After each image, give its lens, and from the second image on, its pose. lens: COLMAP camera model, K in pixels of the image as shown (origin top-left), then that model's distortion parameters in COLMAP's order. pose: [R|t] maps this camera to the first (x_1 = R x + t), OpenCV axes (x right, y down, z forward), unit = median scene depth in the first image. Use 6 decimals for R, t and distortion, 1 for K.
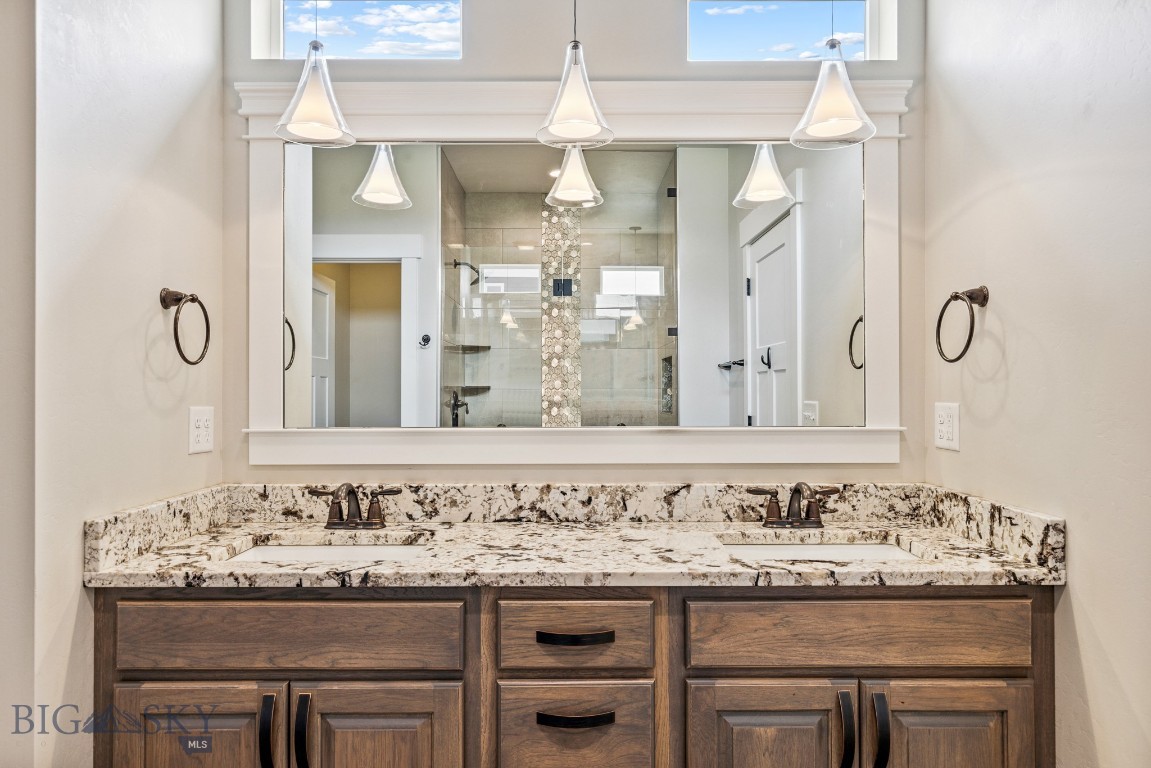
lens RADIAL K [[731.5, 0, 575.7], [0, 731.5, 379.4], [0, 0, 1]] dist [0.003798, -0.000994]
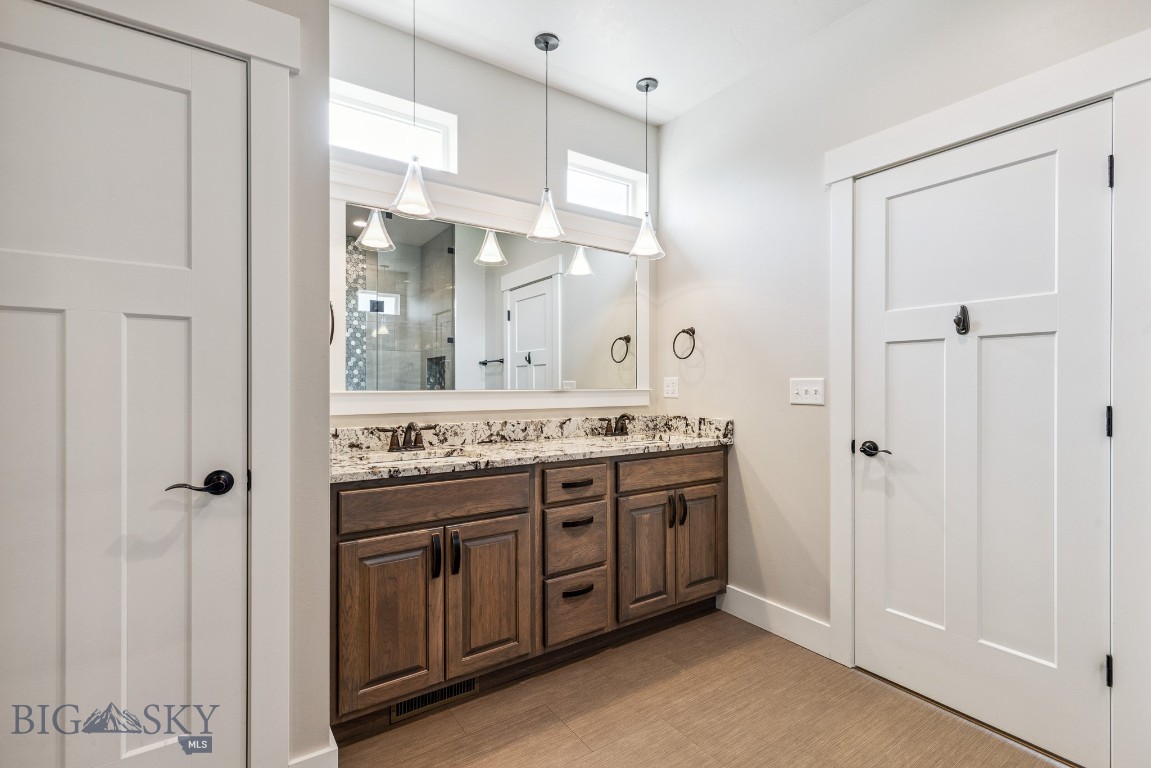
lens RADIAL K [[523.2, 0, 575.5], [0, 523.2, 384.0], [0, 0, 1]] dist [0.005181, -0.000100]
pose [[0.828308, 0.001722, 0.560270, -0.736808], [-0.007009, 0.999949, 0.007289, 0.048855], [-0.560229, -0.009965, 0.828278, -0.202543]]
